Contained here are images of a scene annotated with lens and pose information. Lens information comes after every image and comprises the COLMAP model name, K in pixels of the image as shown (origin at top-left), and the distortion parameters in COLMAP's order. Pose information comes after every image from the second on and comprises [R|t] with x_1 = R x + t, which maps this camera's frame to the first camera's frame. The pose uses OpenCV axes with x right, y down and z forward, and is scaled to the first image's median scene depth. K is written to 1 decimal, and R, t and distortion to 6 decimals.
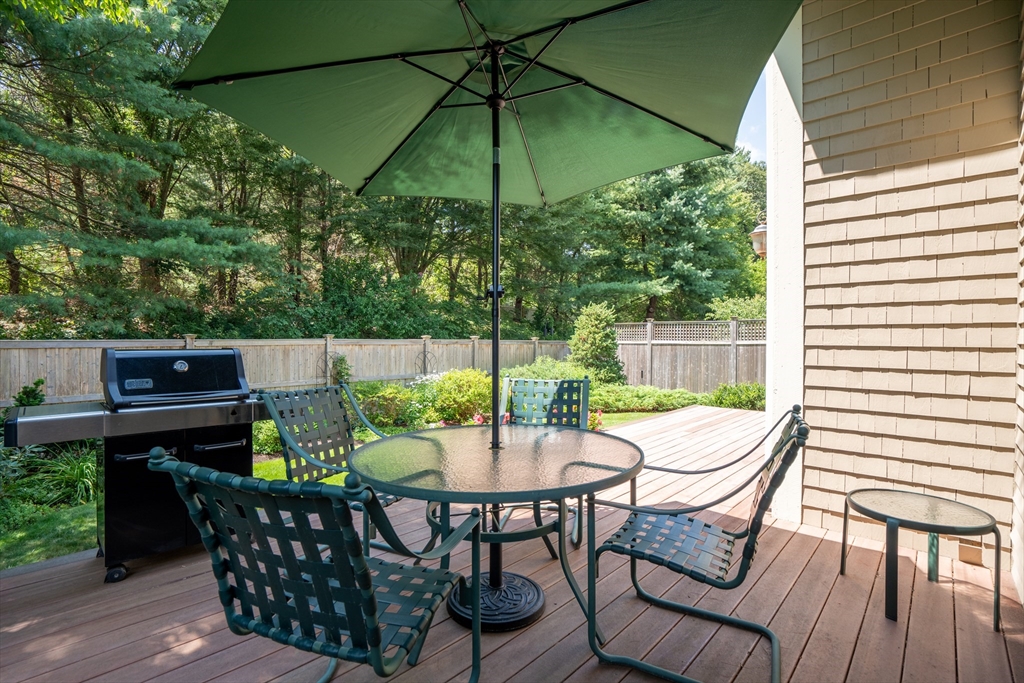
lens RADIAL K [[472.2, 0, 512.0], [0, 472.2, 341.5], [0, 0, 1]] dist [-0.058882, 0.023337]
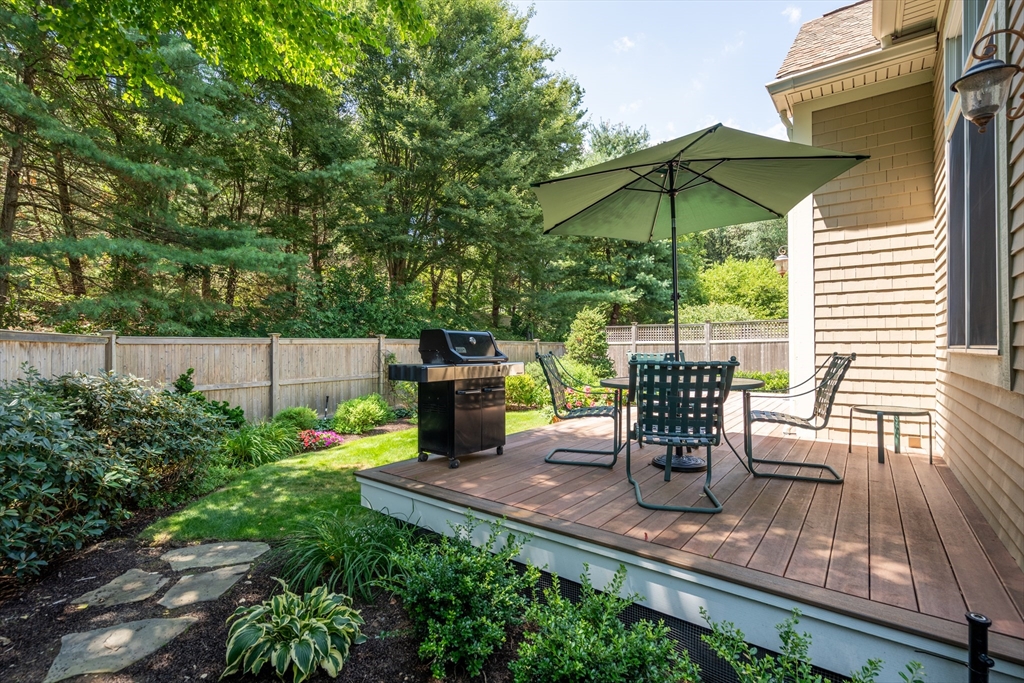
lens RADIAL K [[468.3, 0, 512.0], [0, 468.3, 341.5], [0, 0, 1]] dist [0.002964, 0.000215]
pose [[0.993664, -0.005460, 0.112257, -0.214184], [0.007342, 0.999839, -0.016359, 0.023902], [-0.112150, 0.017079, 0.993545, -0.185148]]
